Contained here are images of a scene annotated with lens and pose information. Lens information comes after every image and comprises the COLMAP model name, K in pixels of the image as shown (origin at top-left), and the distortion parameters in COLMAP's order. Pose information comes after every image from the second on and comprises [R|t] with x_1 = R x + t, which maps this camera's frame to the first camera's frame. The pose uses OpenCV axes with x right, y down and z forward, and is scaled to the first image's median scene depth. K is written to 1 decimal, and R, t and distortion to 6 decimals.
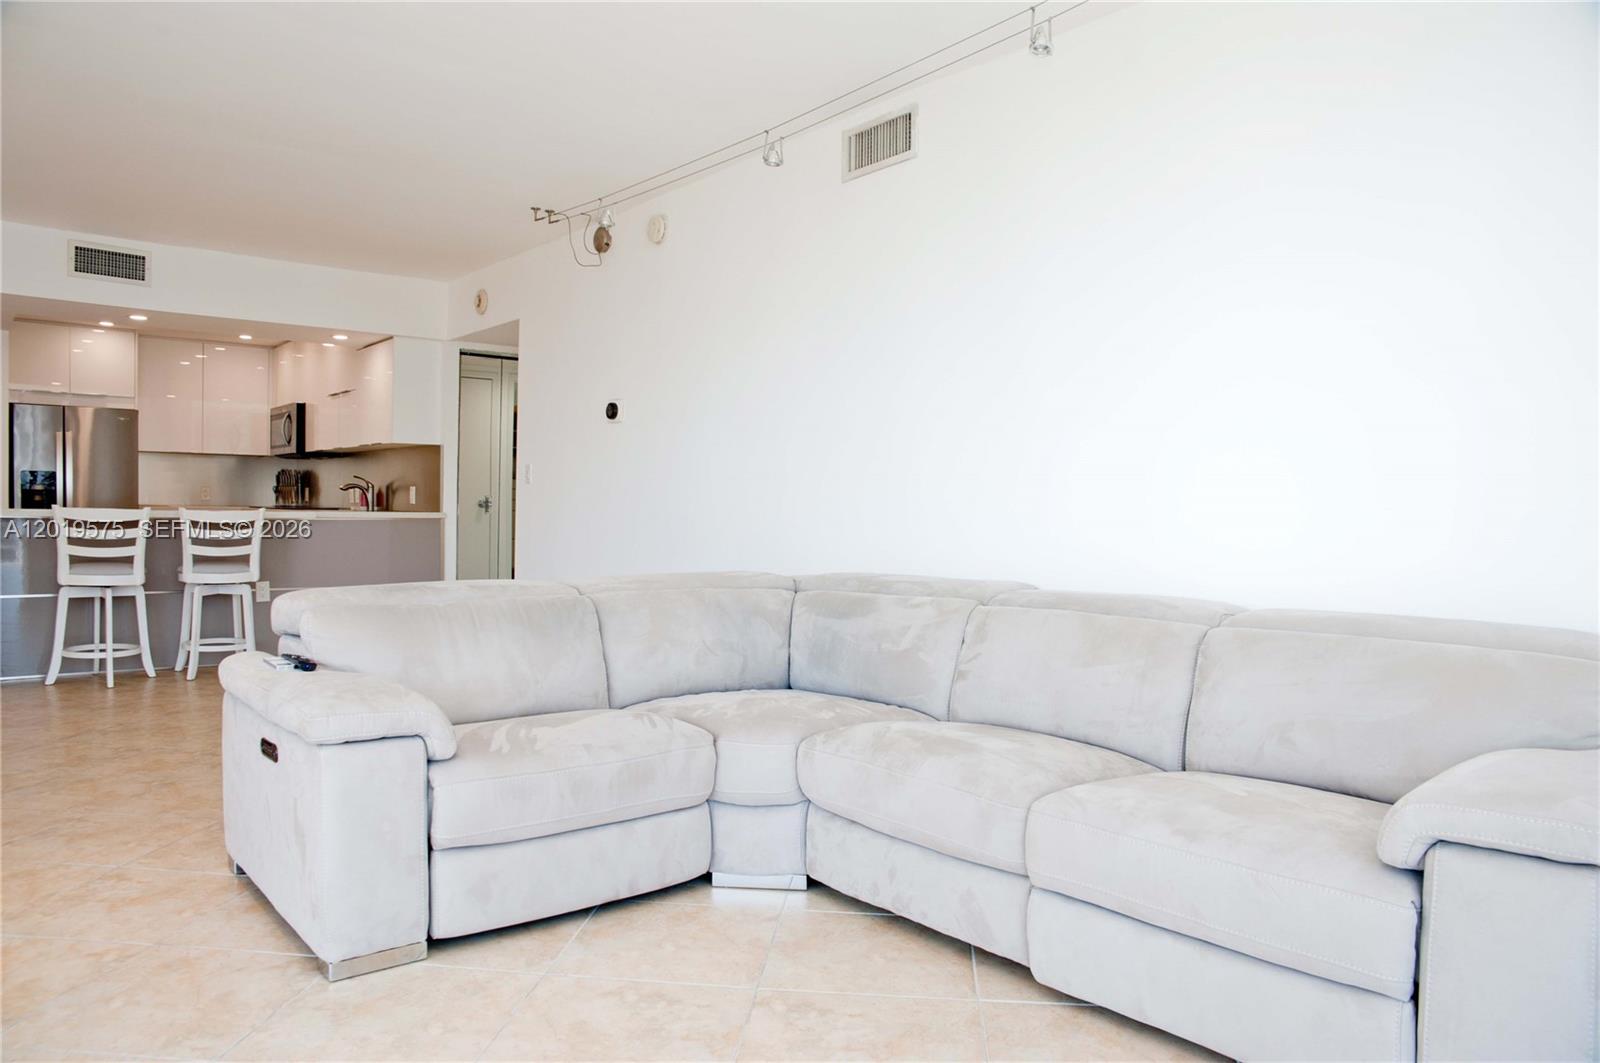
lens RADIAL K [[1125.8, 0, 788.7], [0, 1125.8, 538.0], [0, 0, 1]] dist [-0.107693, 0.100989]
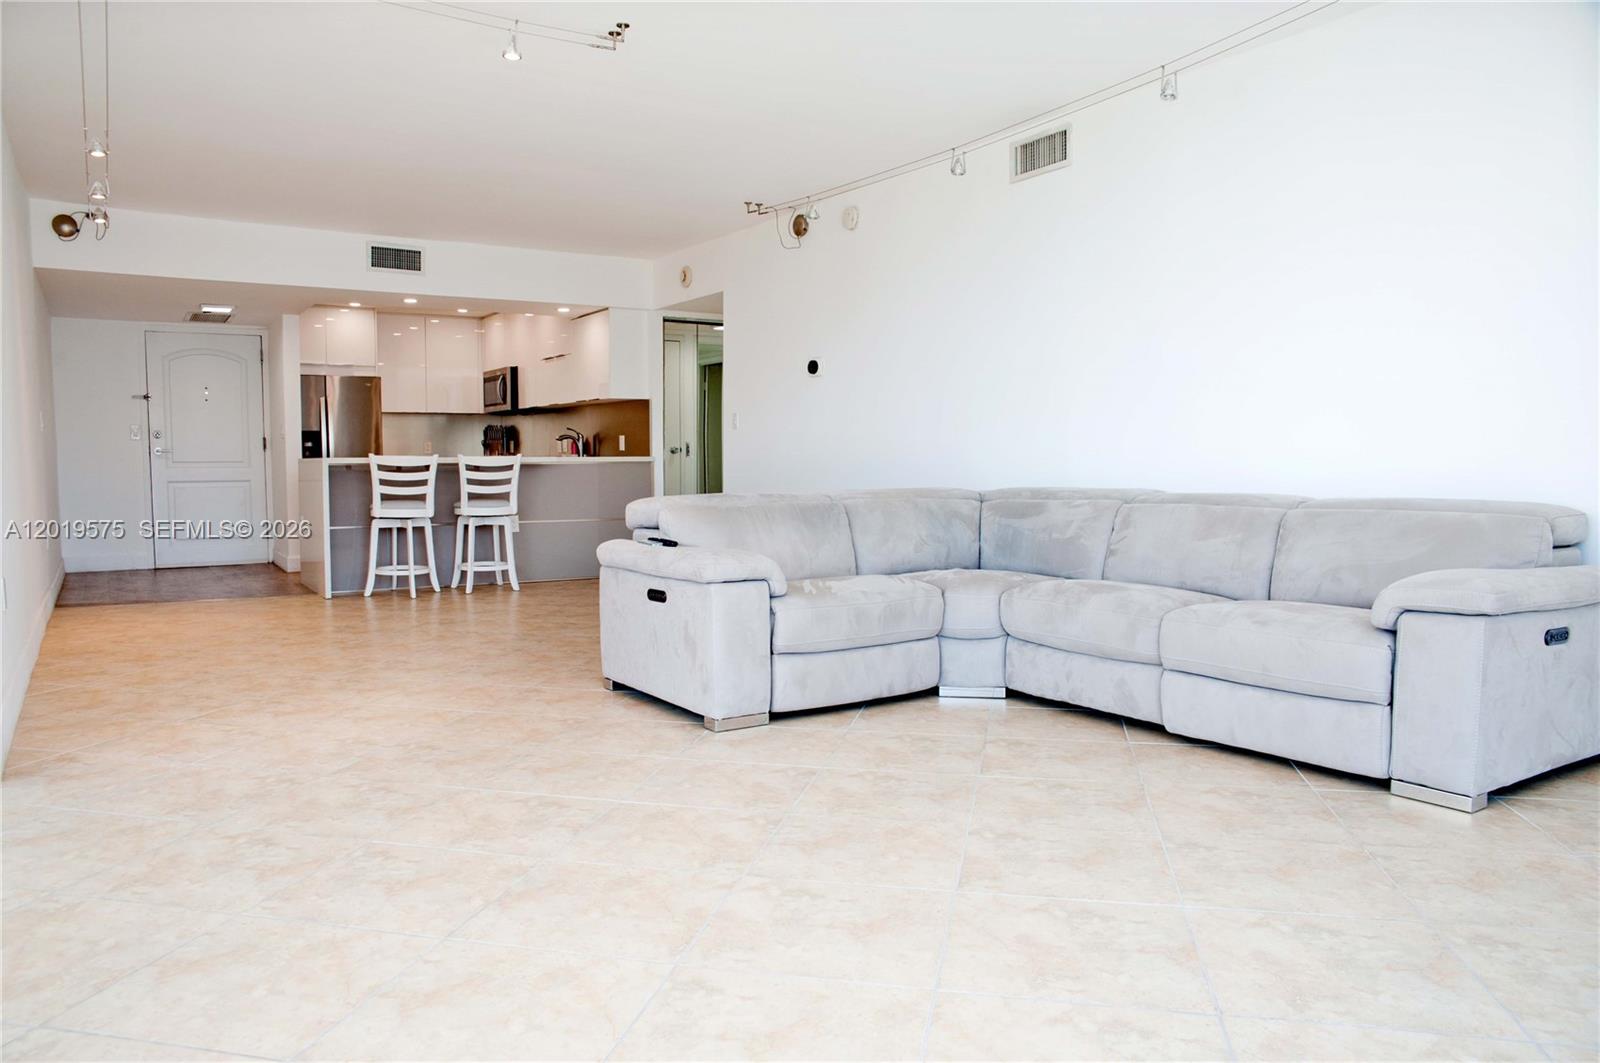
lens RADIAL K [[1078.0, 0, 804.0], [0, 1078.0, 543.0], [0, 0, 1]] dist [-0.111489, 0.091326]
pose [[0.993807, -0.009469, -0.110718, -0.066176], [0.015410, 0.998480, 0.052923, 0.028028], [0.110049, -0.054302, 0.992442, -0.300796]]
